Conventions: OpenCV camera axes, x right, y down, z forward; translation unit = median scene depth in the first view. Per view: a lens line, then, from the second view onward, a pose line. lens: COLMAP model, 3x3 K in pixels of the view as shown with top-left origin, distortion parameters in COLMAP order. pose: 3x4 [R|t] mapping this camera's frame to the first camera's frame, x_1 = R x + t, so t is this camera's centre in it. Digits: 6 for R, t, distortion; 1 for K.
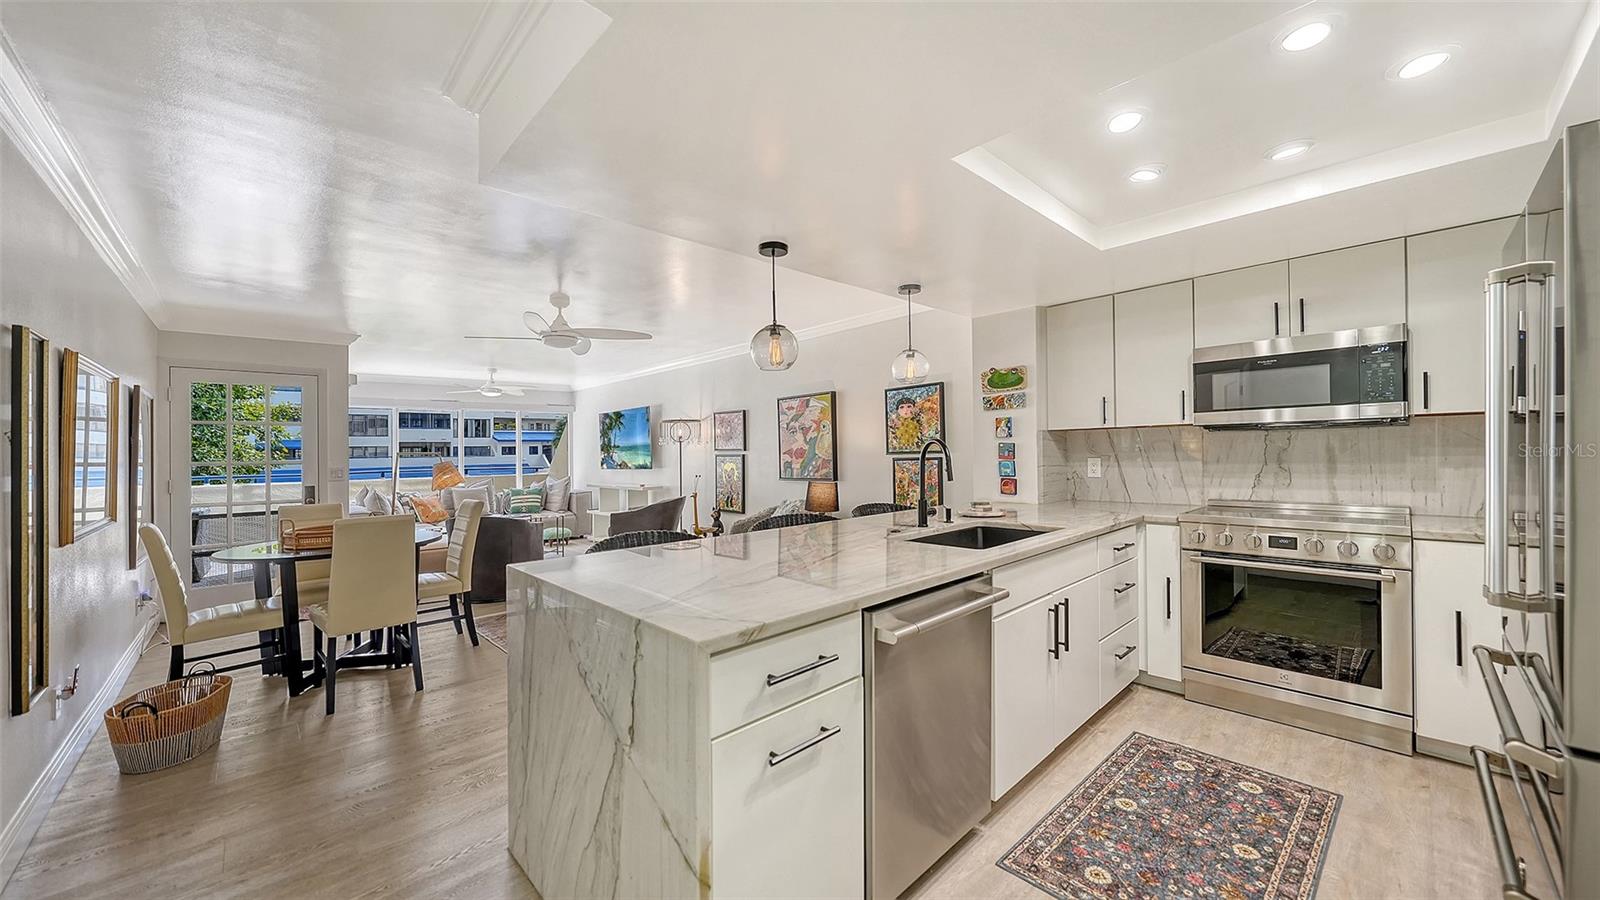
lens RADIAL K [[570.4, 0, 787.7], [0, 570.4, 444.8], [0, 0, 1]] dist [0.000003, 0.000015]
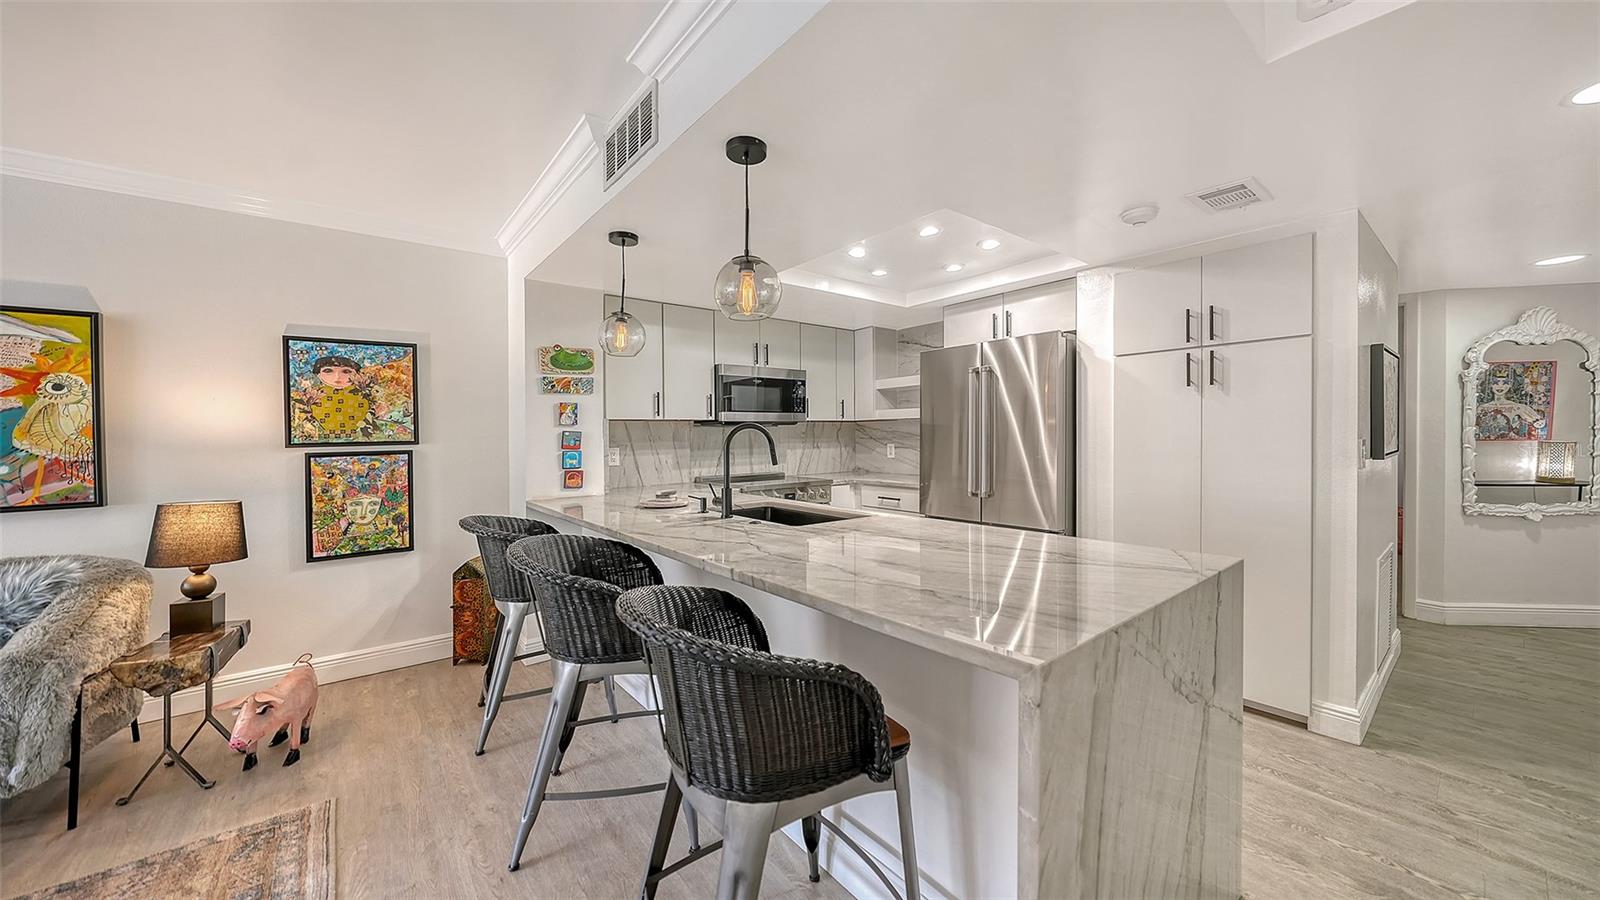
lens RADIAL K [[570.4, 0, 788.9], [0, 570.4, 449.8], [0, 0, 1]] dist [0.000003, 0.000015]
pose [[0.085499, -0.005842, 0.996321, -0.386940], [-0.001063, 0.999982, 0.005955, 0.016137], [-0.996338, -0.001568, 0.085491, 0.463654]]
